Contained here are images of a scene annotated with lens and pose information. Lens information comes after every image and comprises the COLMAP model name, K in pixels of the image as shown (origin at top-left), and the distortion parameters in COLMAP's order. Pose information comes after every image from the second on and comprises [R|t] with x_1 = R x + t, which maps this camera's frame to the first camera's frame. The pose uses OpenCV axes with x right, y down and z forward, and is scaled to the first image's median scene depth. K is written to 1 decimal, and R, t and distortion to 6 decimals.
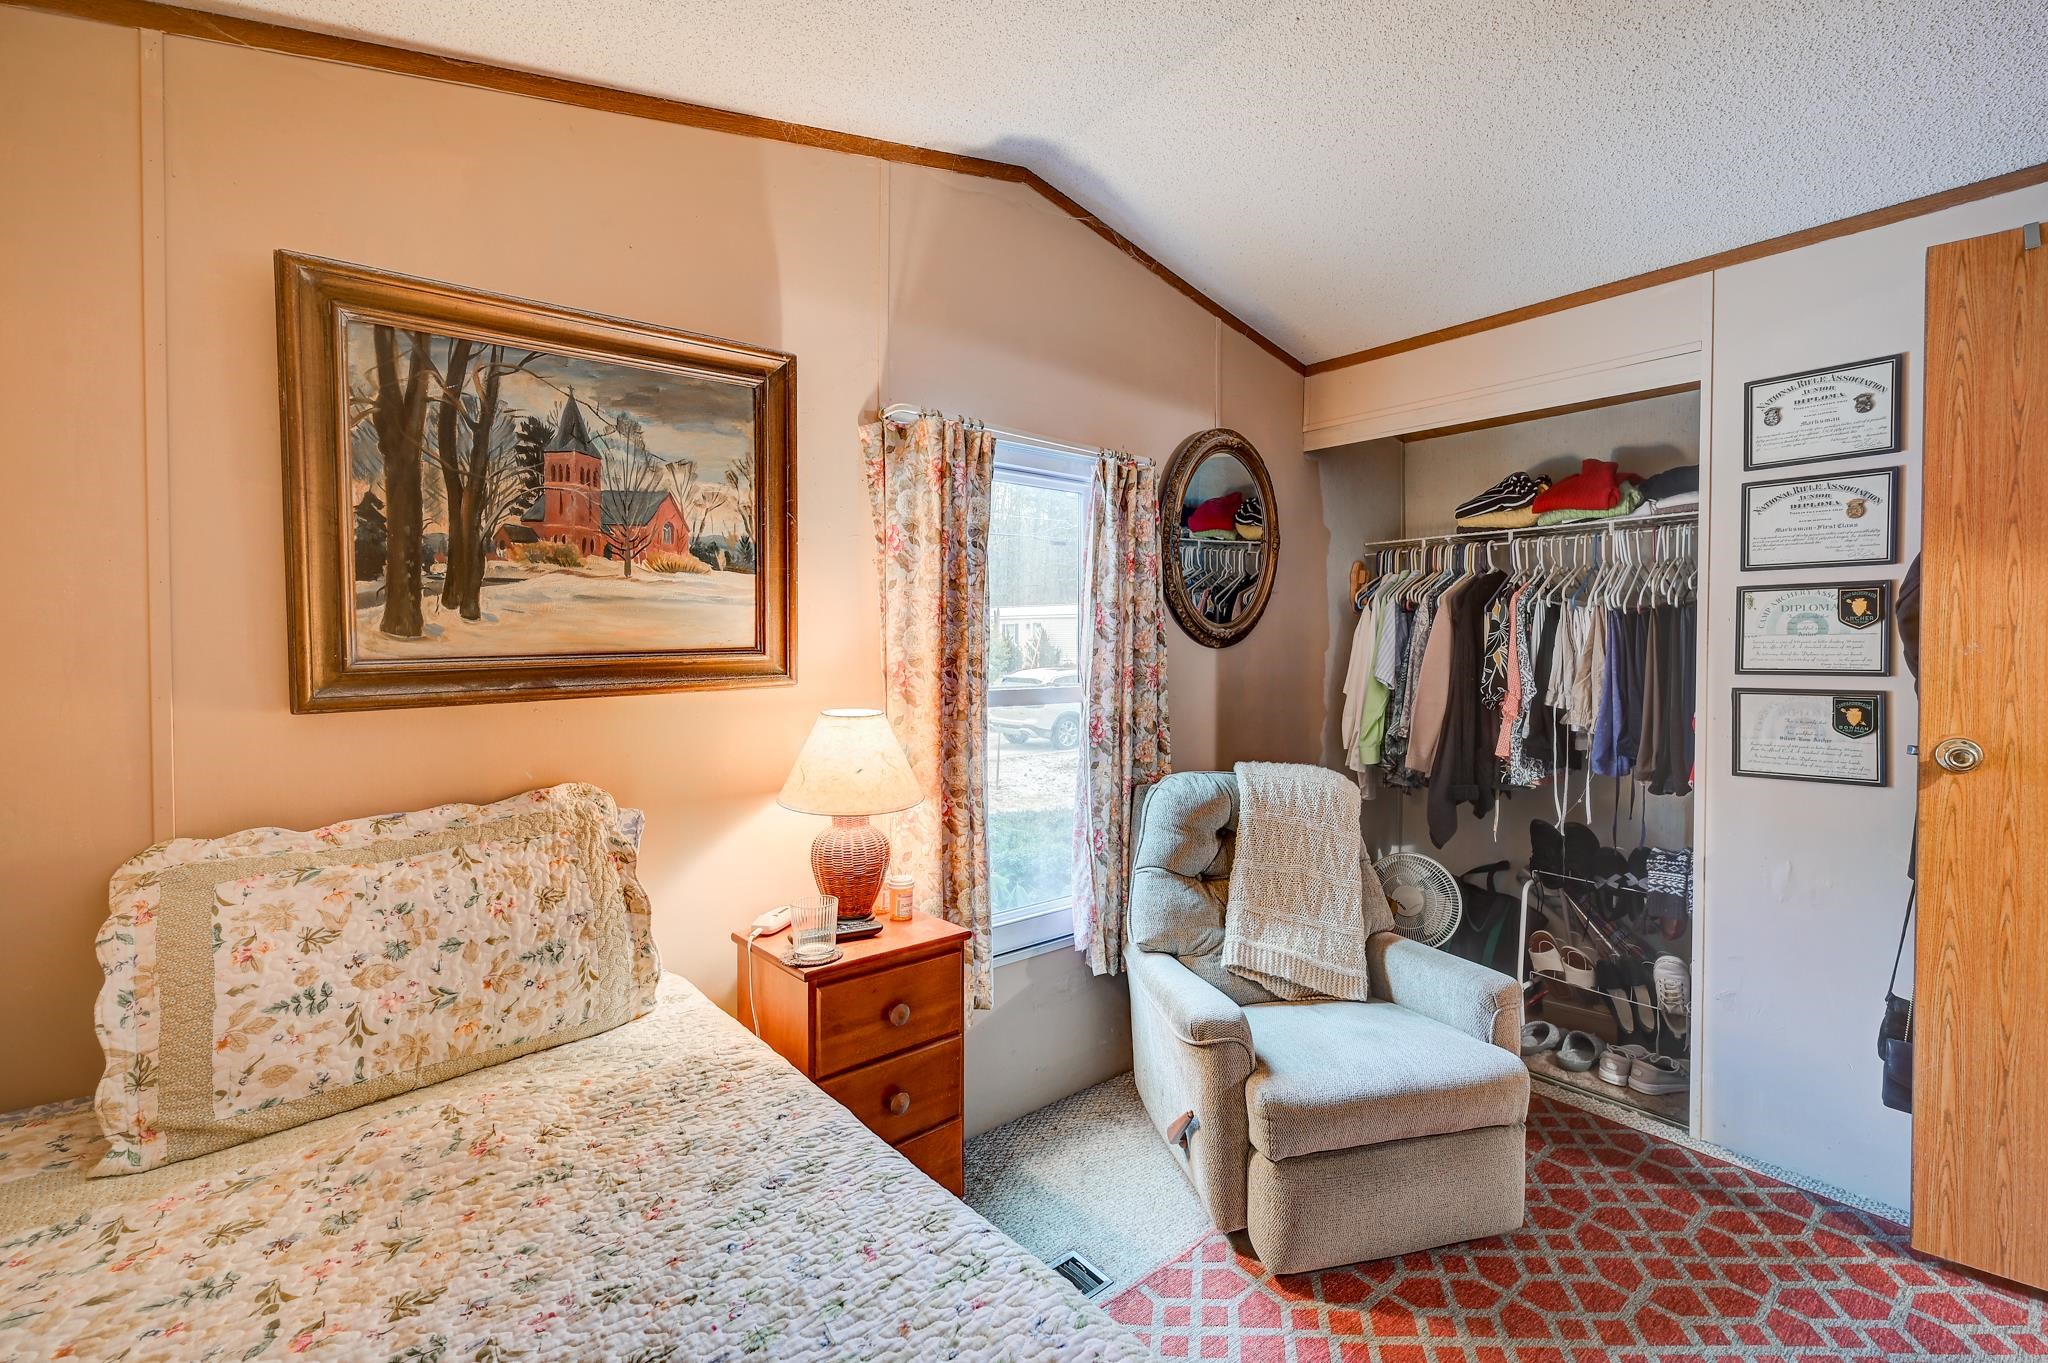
lens RADIAL K [[903.7, 0, 1023.1], [0, 903.7, 669.4], [0, 0, 1]] dist [0.000347, -0.000111]
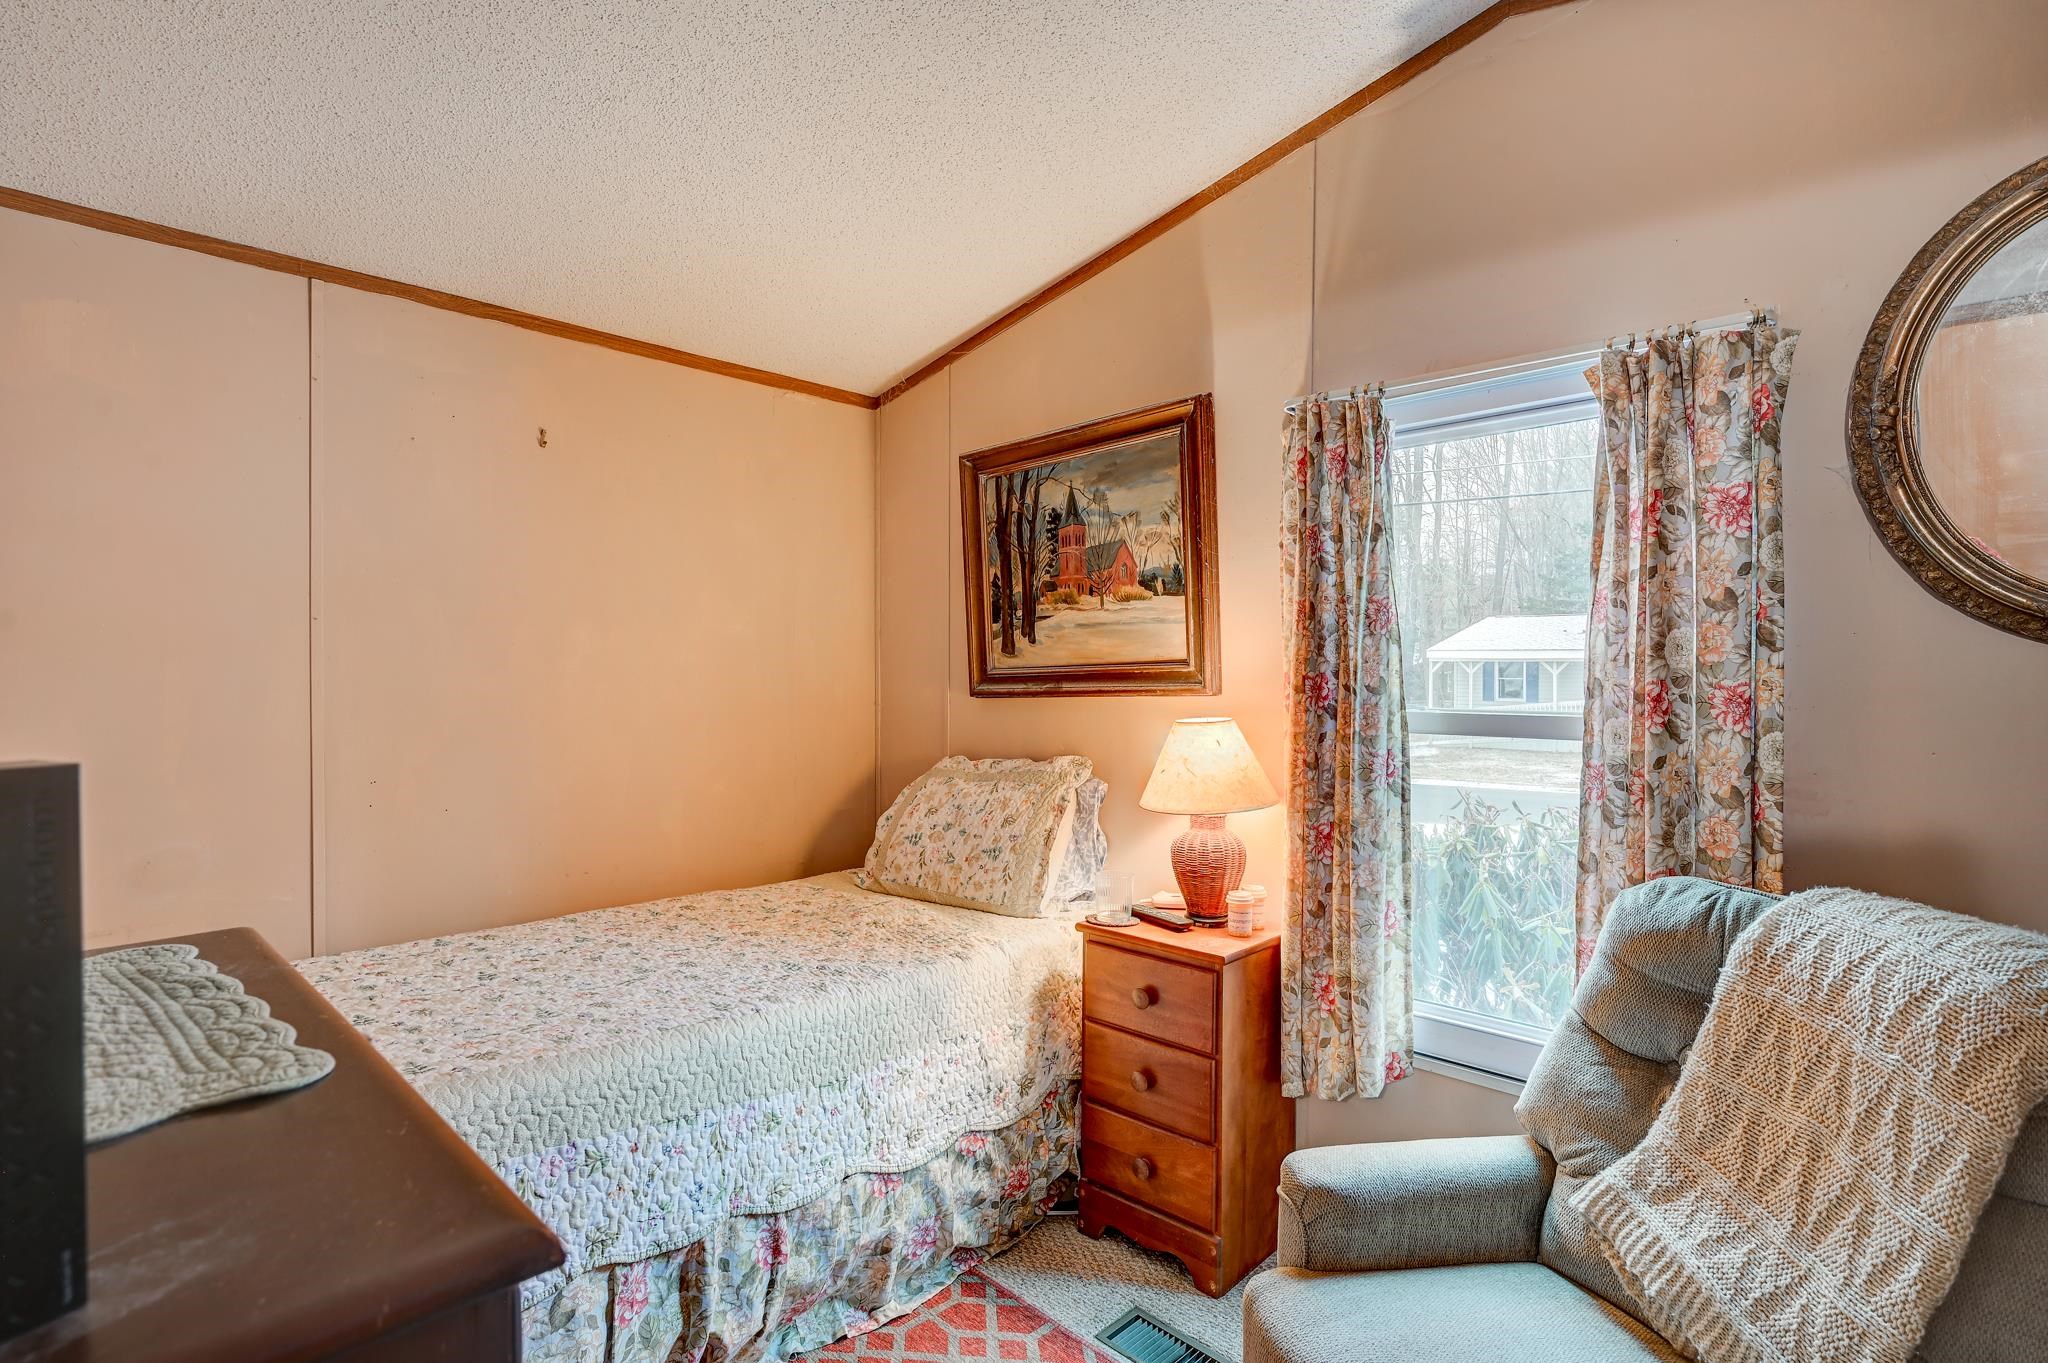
lens RADIAL K [[1009.0, 0, 1024.0], [0, 1009.0, 681.5], [0, 0, 1]] dist [-0.000863, -0.000018]
pose [[0.100834, 0.008605, -0.994866, 1.058364], [-0.025232, 0.999663, 0.006089, 0.000987], [0.994583, 0.024488, 0.101017, 0.742477]]
